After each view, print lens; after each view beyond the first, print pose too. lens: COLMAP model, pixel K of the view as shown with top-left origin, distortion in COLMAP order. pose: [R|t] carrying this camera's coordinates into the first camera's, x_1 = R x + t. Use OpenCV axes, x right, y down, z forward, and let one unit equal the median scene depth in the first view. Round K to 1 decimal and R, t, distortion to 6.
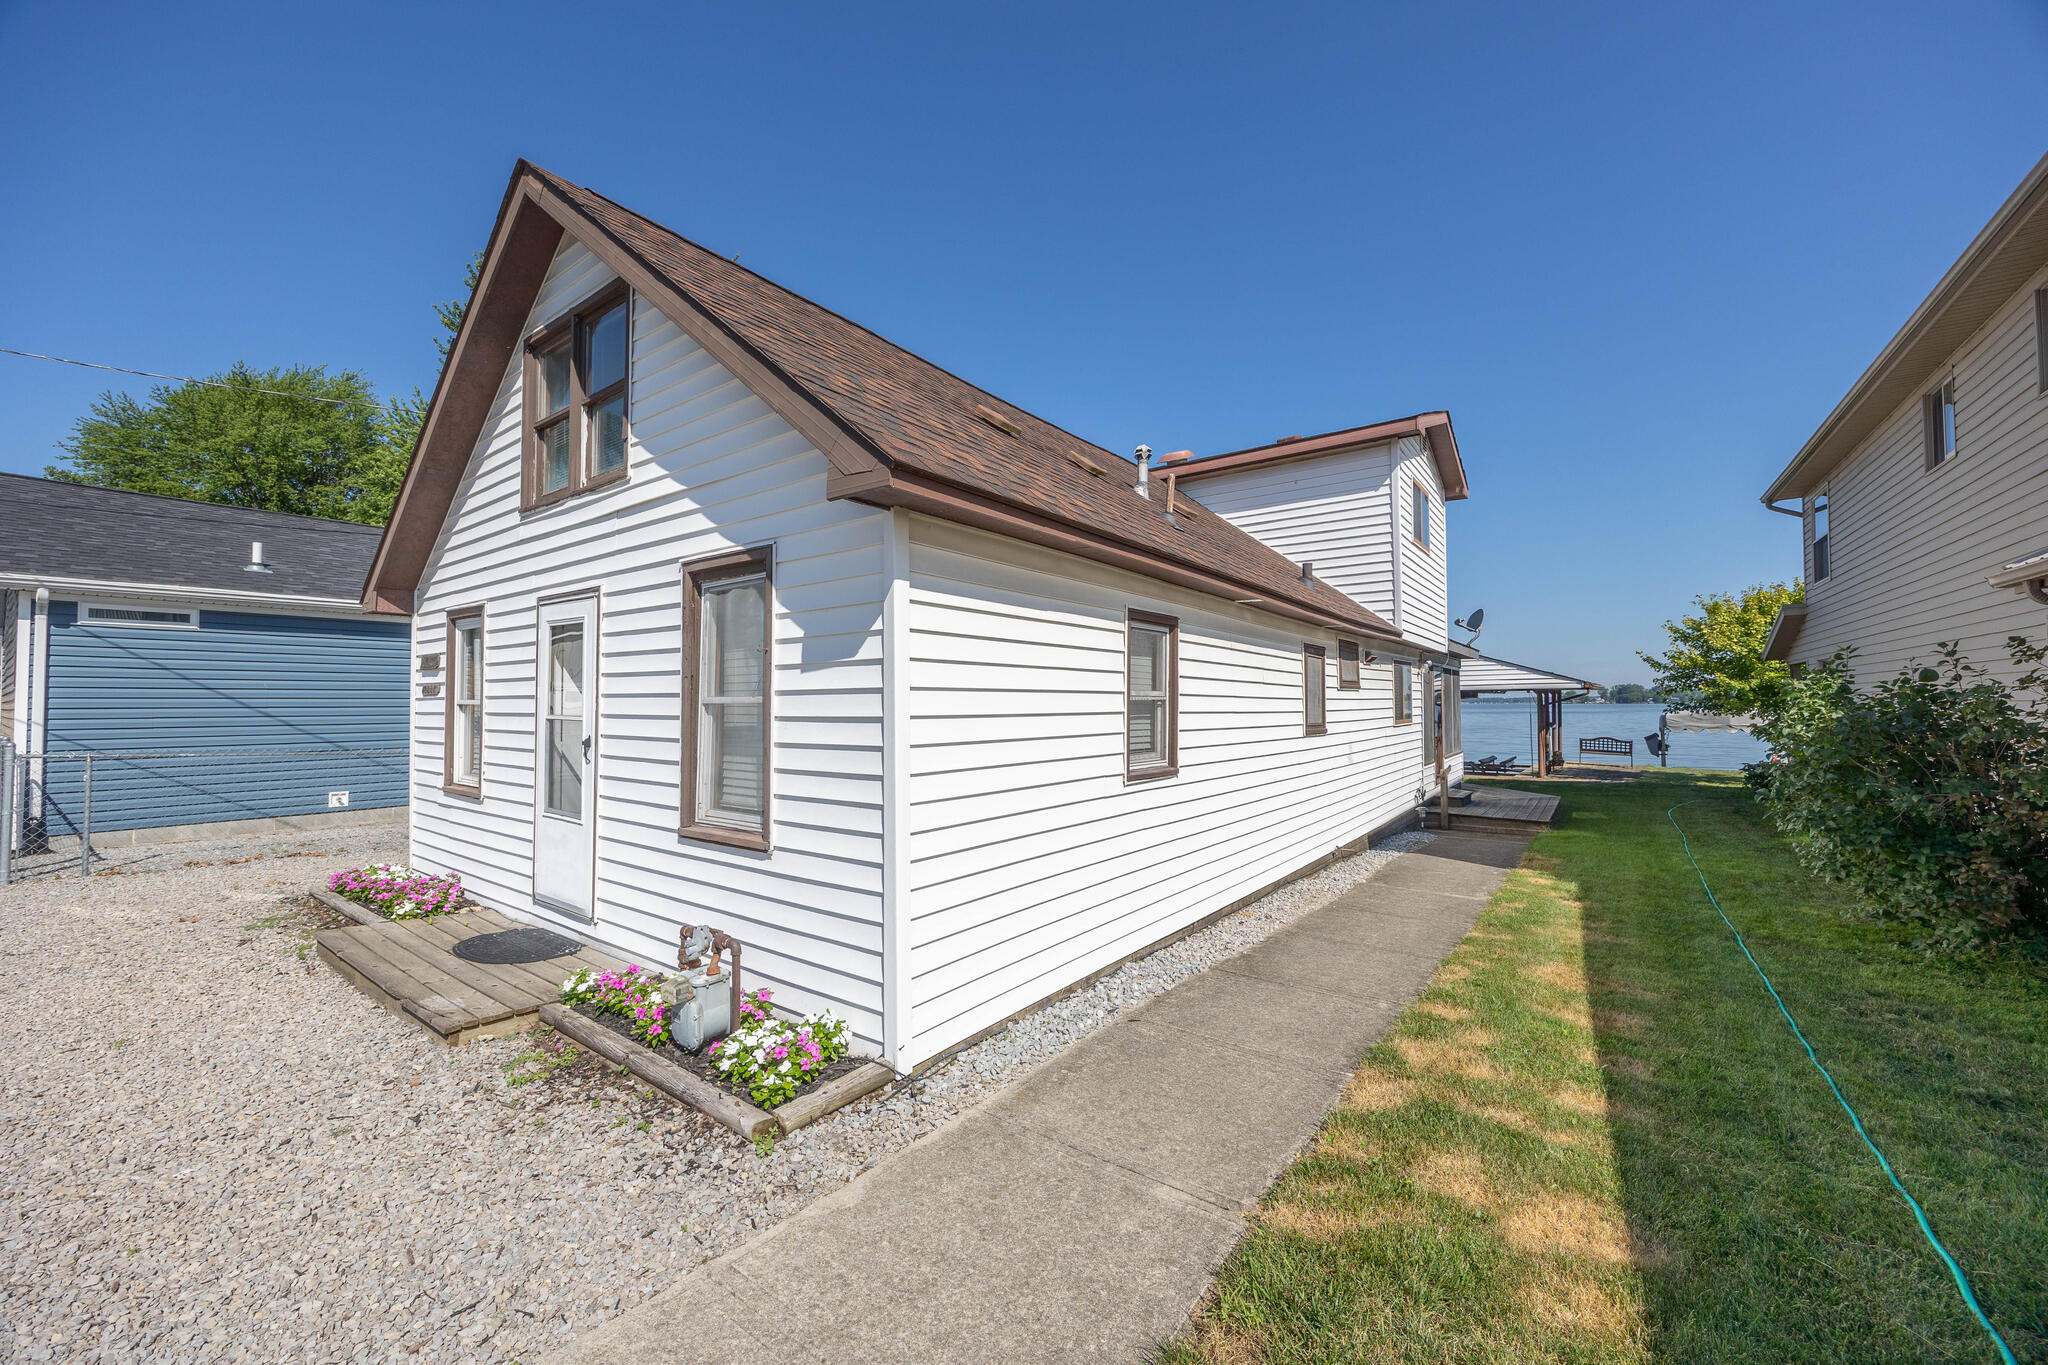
lens RADIAL K [[797.9, 0, 994.3], [0, 797.9, 677.2], [0, 0, 1]] dist [-0.000891, 0.000014]
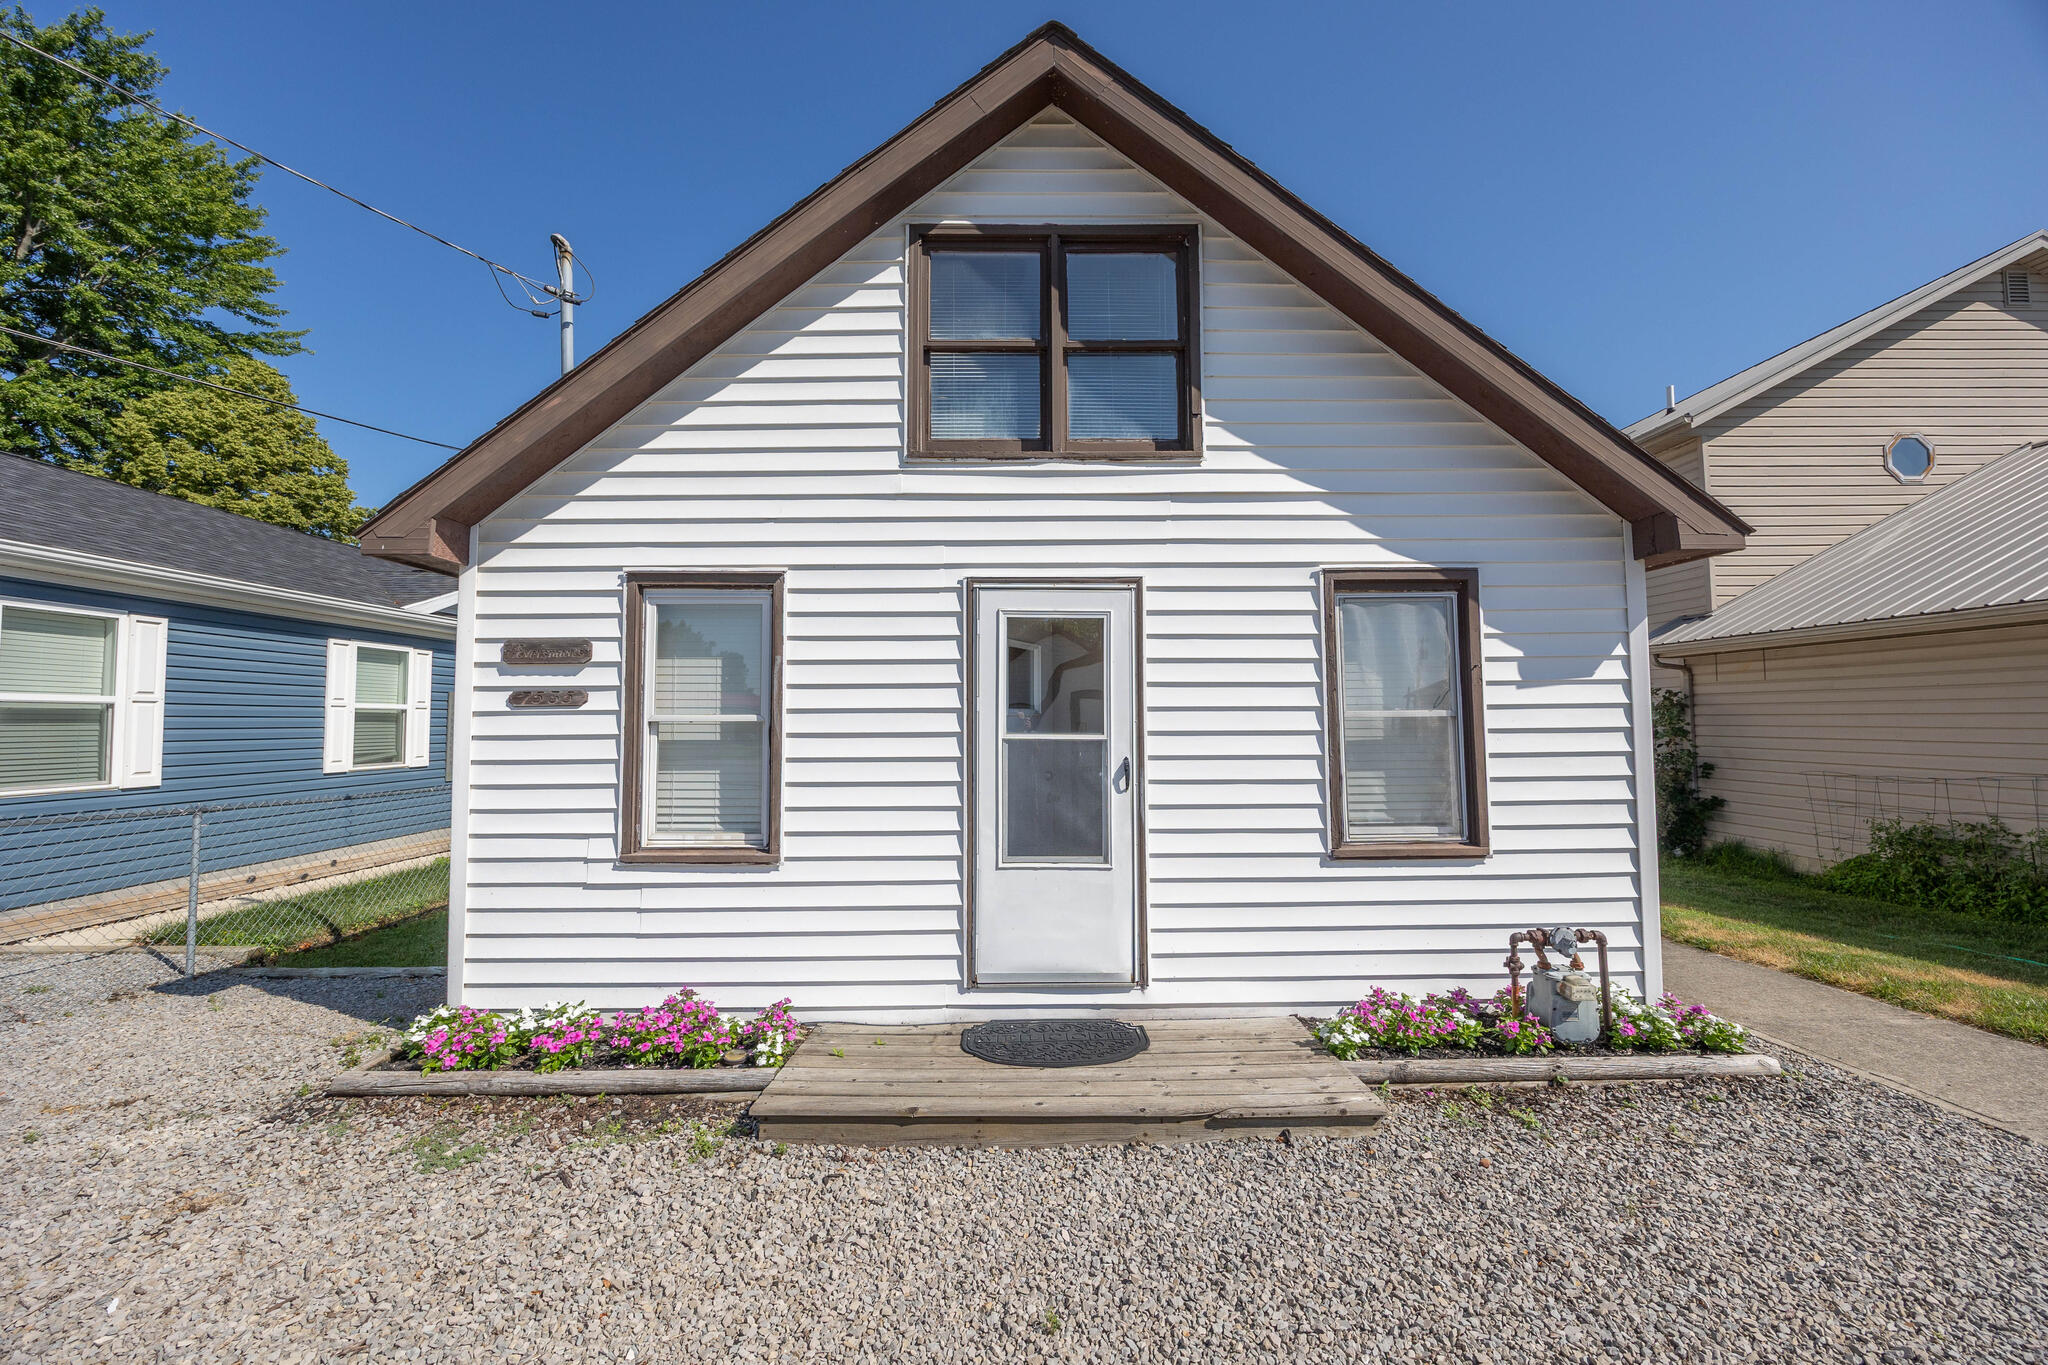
lens RADIAL K [[787.3, 0, 1024.8], [0, 787.3, 688.6], [0, 0, 1]] dist [-0.002826, -0.000129]
pose [[0.779891, 0.034817, 0.624946, -1.117430], [-0.016331, 0.999244, -0.035290, 0.033452], [-0.625702, 0.017316, 0.779870, 0.444945]]
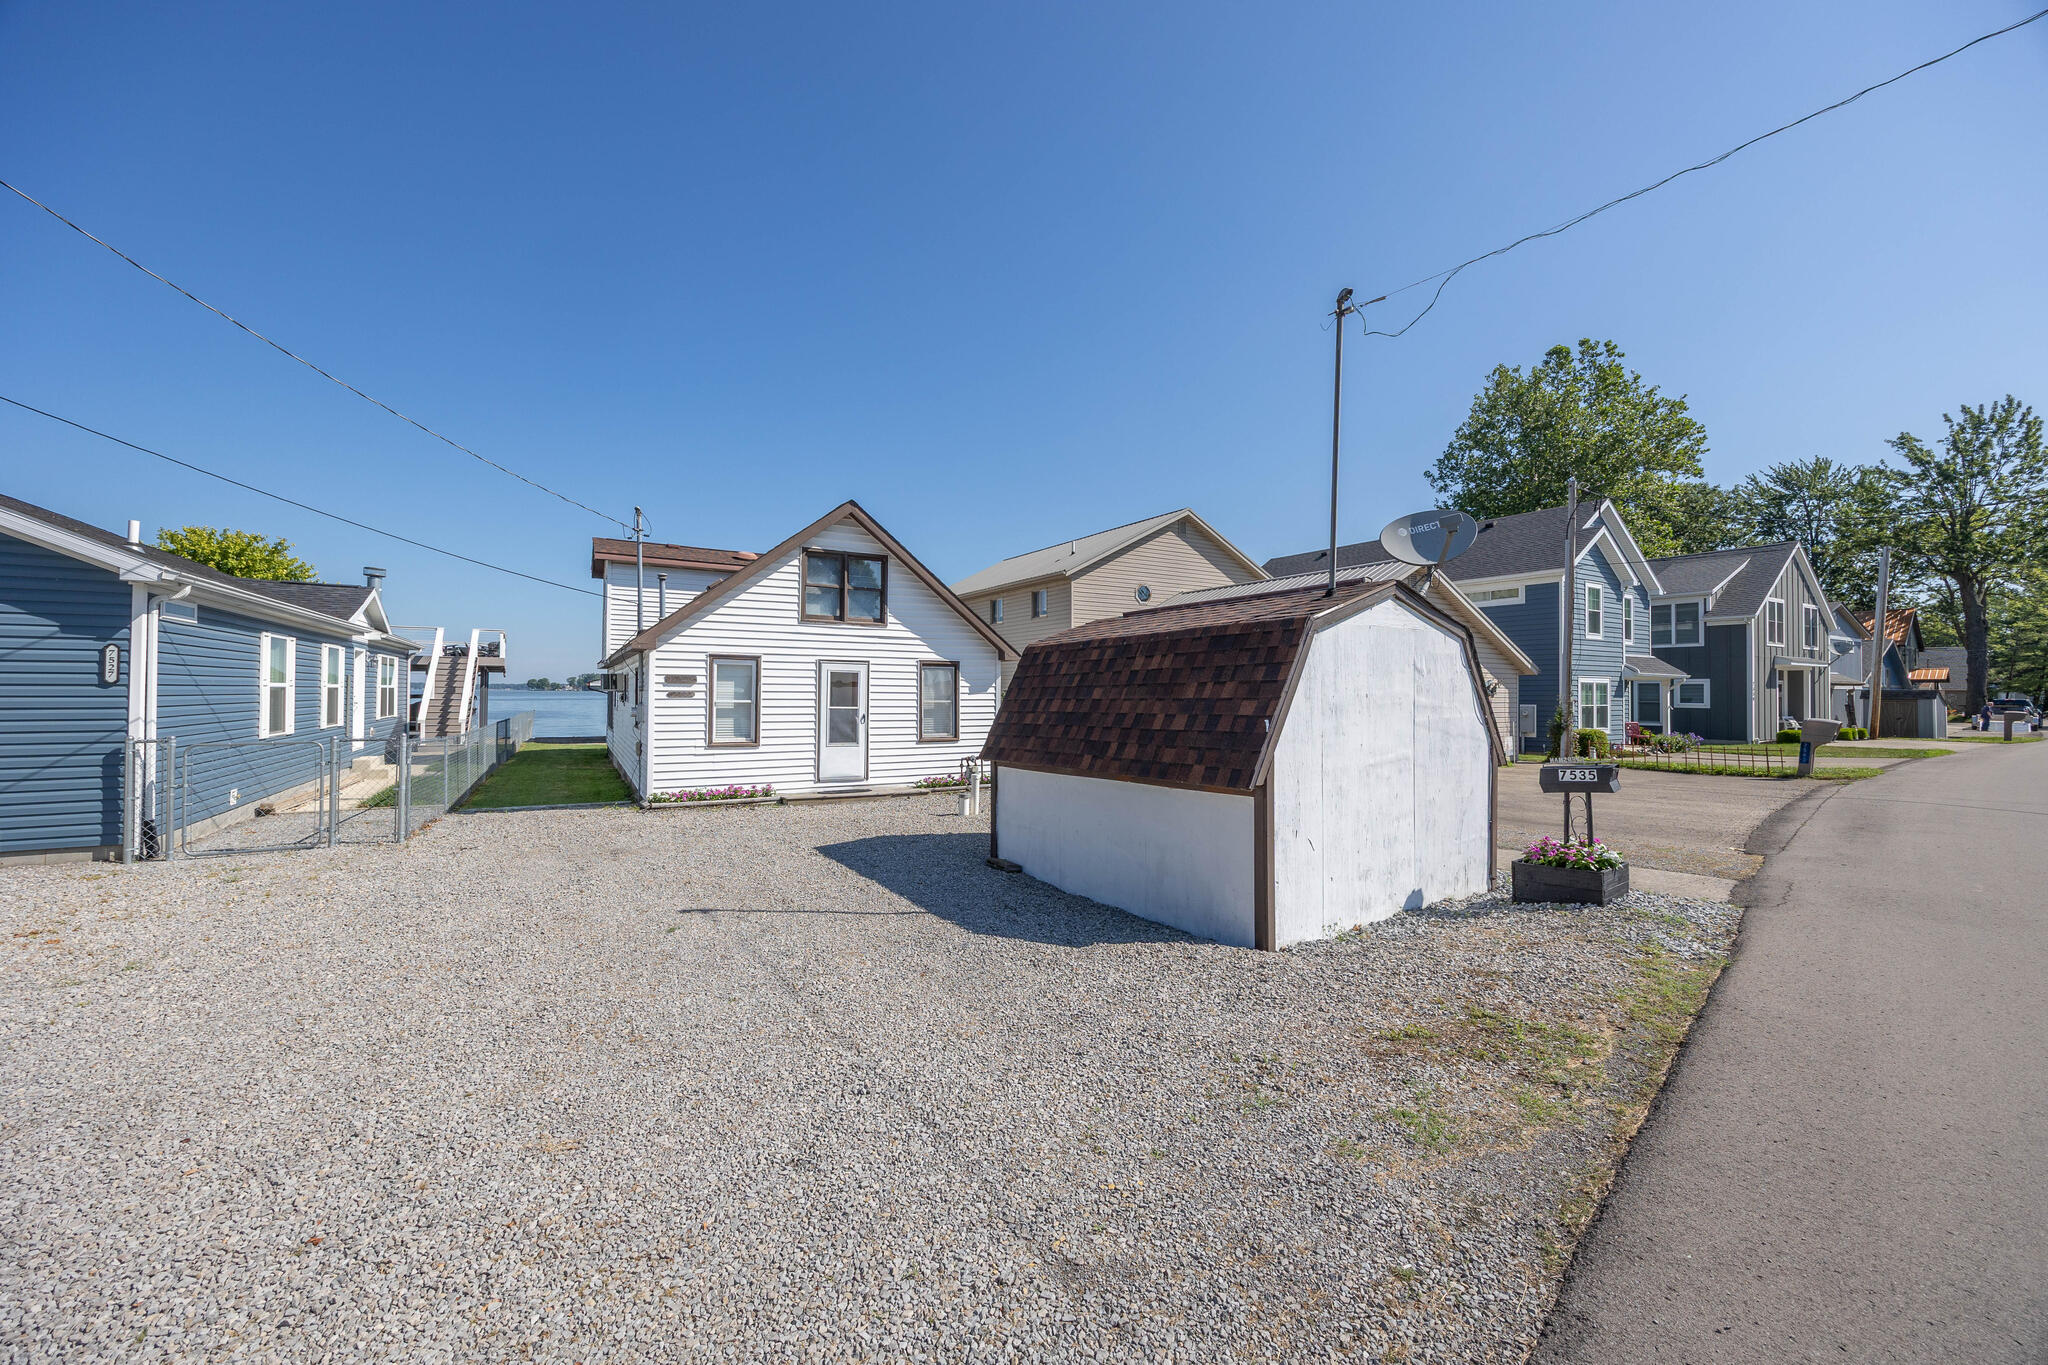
lens RADIAL K [[787.3, 0, 1024.8], [0, 787.3, 688.6], [0, 0, 1]] dist [-0.002826, -0.000129]
pose [[0.364500, 0.013801, 0.931101, -2.941728], [-0.036636, 0.999329, -0.000471, -0.035213], [-0.930483, -0.033941, 0.364761, -0.544095]]
